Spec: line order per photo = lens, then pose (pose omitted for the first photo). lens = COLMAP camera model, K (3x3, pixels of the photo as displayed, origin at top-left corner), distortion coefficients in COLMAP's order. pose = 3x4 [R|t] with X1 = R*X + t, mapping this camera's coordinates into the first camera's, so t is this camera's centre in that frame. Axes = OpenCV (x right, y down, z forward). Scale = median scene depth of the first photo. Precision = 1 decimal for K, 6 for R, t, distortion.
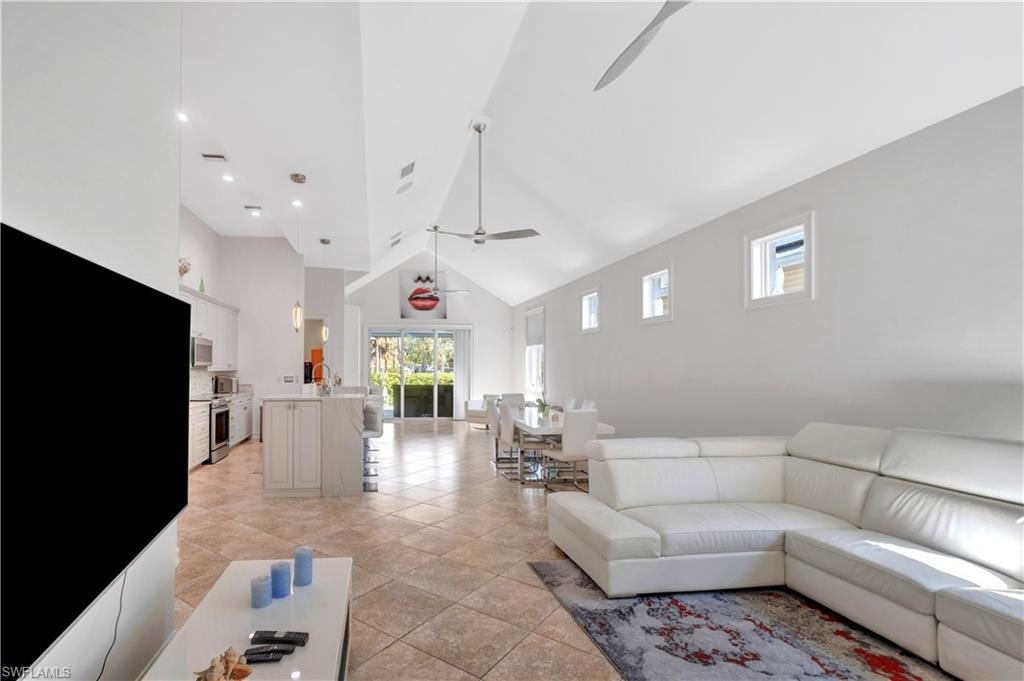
lens RADIAL K [[496.6, 0, 423.4], [0, 496.6, 364.1], [0, 0, 1]] dist [-0.001829, -0.000240]
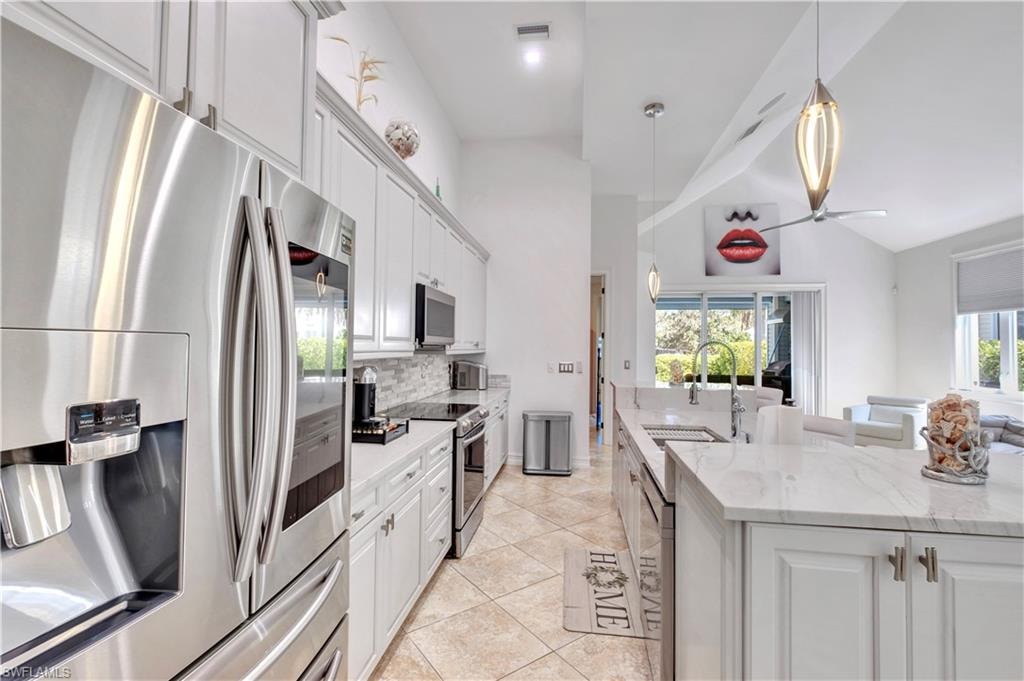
lens RADIAL K [[461.4, 0, 494.7], [0, 461.4, 344.0], [0, 0, 1]] dist [-0.000475, 0.000184]
pose [[0.962599, 0.006110, -0.270861, -0.166920], [-0.006239, 0.999980, 0.000385, 0.001332], [0.270858, 0.001319, 0.962618, 0.359394]]
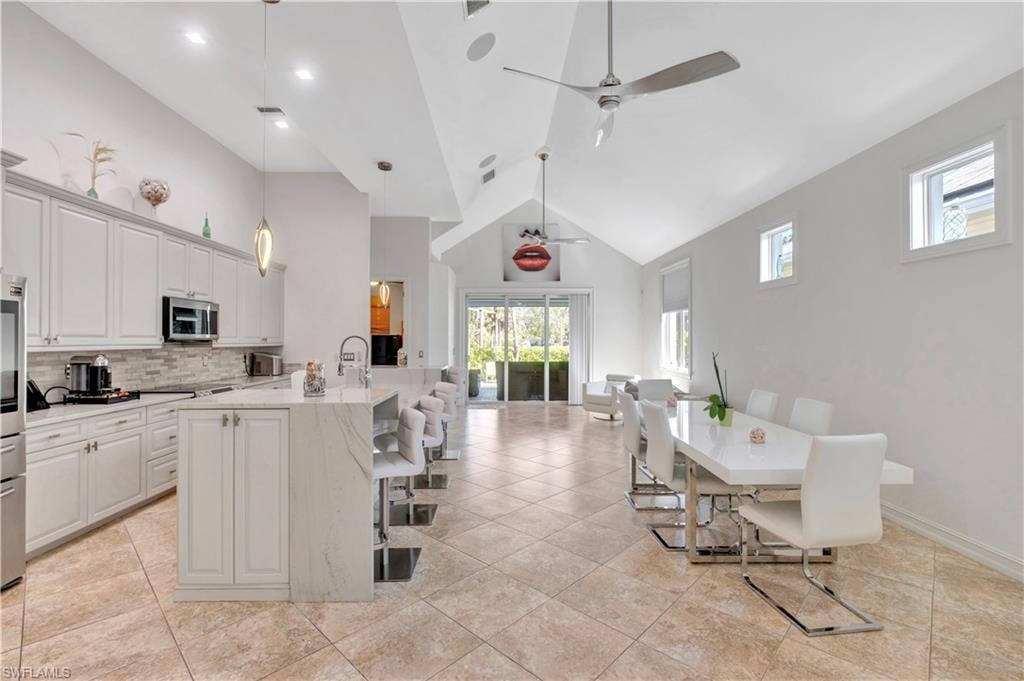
lens RADIAL K [[461.4, 0, 494.7], [0, 461.4, 344.0], [0, 0, 1]] dist [-0.000475, 0.000184]
pose [[0.994384, -0.003645, -0.105774, 0.022660], [0.005112, 0.999894, 0.013605, 0.001610], [0.105713, -0.014069, 0.994297, 0.259966]]
